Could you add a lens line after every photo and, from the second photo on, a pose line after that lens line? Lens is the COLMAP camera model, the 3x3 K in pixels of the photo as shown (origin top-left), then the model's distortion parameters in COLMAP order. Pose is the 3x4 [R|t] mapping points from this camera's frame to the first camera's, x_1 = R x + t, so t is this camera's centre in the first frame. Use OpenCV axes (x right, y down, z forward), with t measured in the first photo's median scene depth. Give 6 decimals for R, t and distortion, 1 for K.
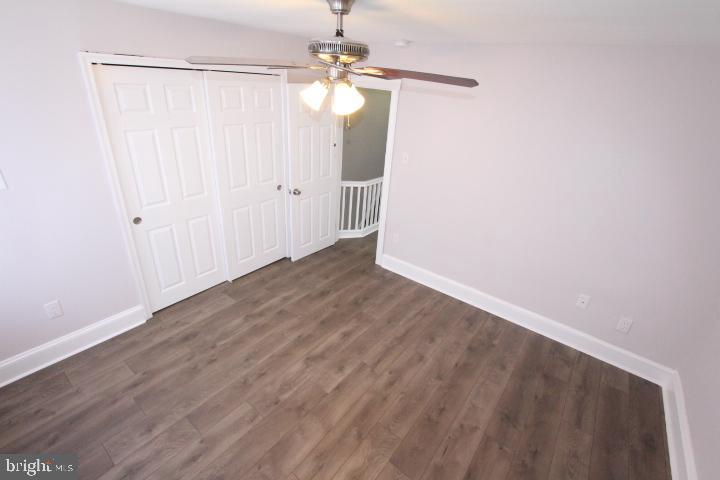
lens RADIAL K [[331.8, 0, 364.1], [0, 331.8, 232.1], [0, 0, 1]] dist [-0.021134, 0.001928]
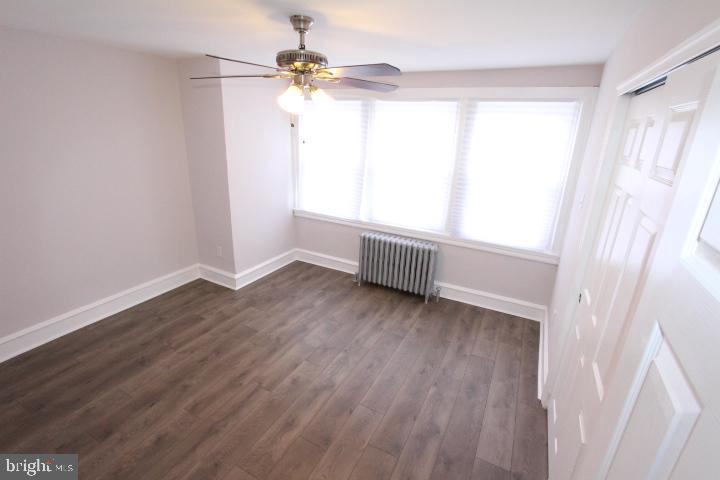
lens RADIAL K [[331.8, 0, 364.1], [0, 331.8, 232.1], [0, 0, 1]] dist [-0.021134, 0.001928]
pose [[-0.977911, -0.052066, -0.202434, -0.051229], [-0.173738, 0.740930, 0.648721, -0.563263], [0.116213, 0.669561, -0.733609, 1.437905]]
